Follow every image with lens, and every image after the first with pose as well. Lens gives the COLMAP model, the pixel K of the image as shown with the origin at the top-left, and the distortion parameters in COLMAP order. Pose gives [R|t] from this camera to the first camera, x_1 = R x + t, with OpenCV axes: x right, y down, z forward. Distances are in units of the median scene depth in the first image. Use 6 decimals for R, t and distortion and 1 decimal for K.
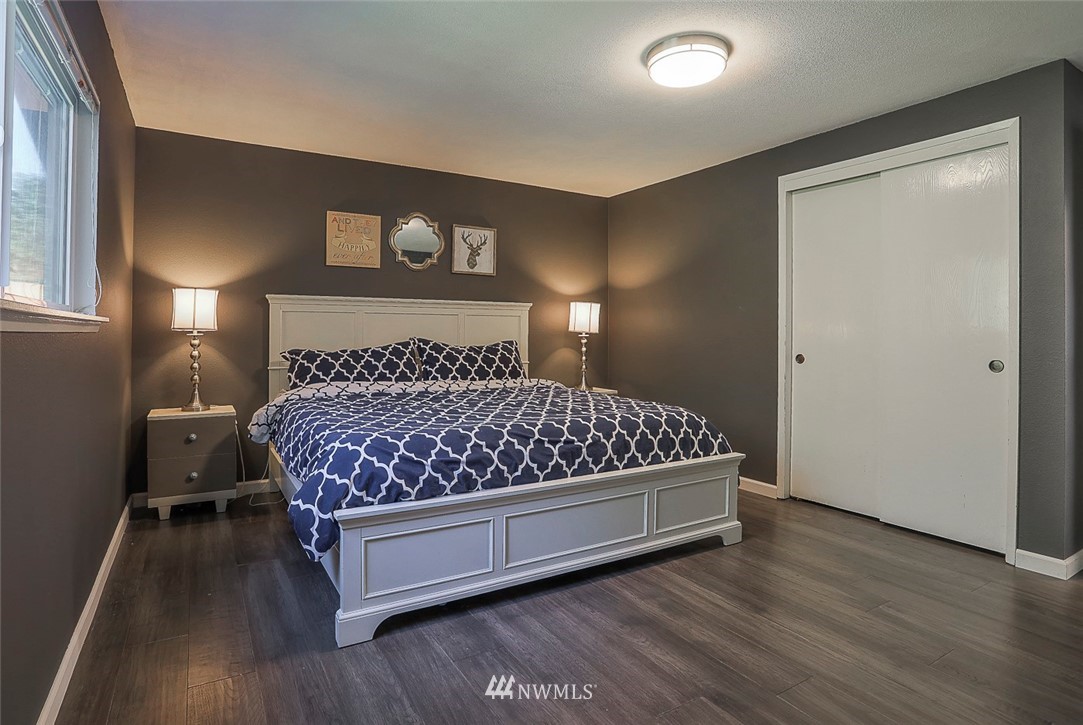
lens RADIAL K [[567.2, 0, 542.1], [0, 567.2, 340.1], [0, 0, 1]] dist [-0.035376, 0.001666]
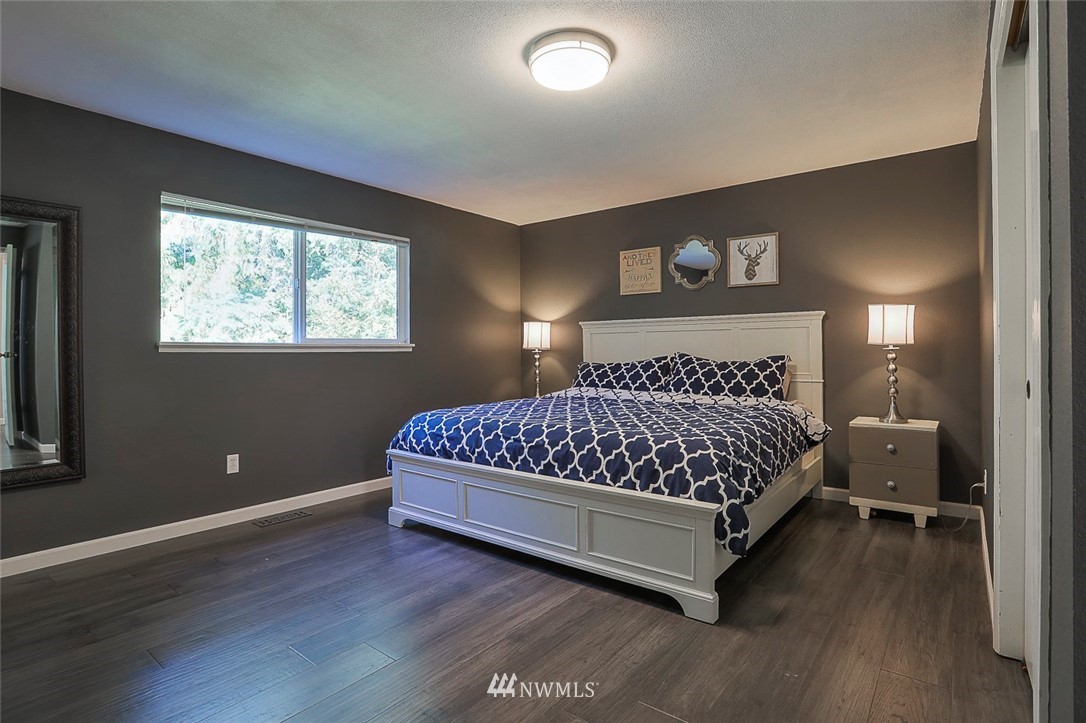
lens RADIAL K [[547.5, 0, 543.3], [0, 547.5, 356.7], [0, 0, 1]] dist [-0.049014, 0.010029]
pose [[0.359182, 0.002860, -0.933263, 0.695466], [0.002171, 0.999990, 0.003899, -0.000633], [0.933265, -0.003427, 0.359172, 0.392579]]
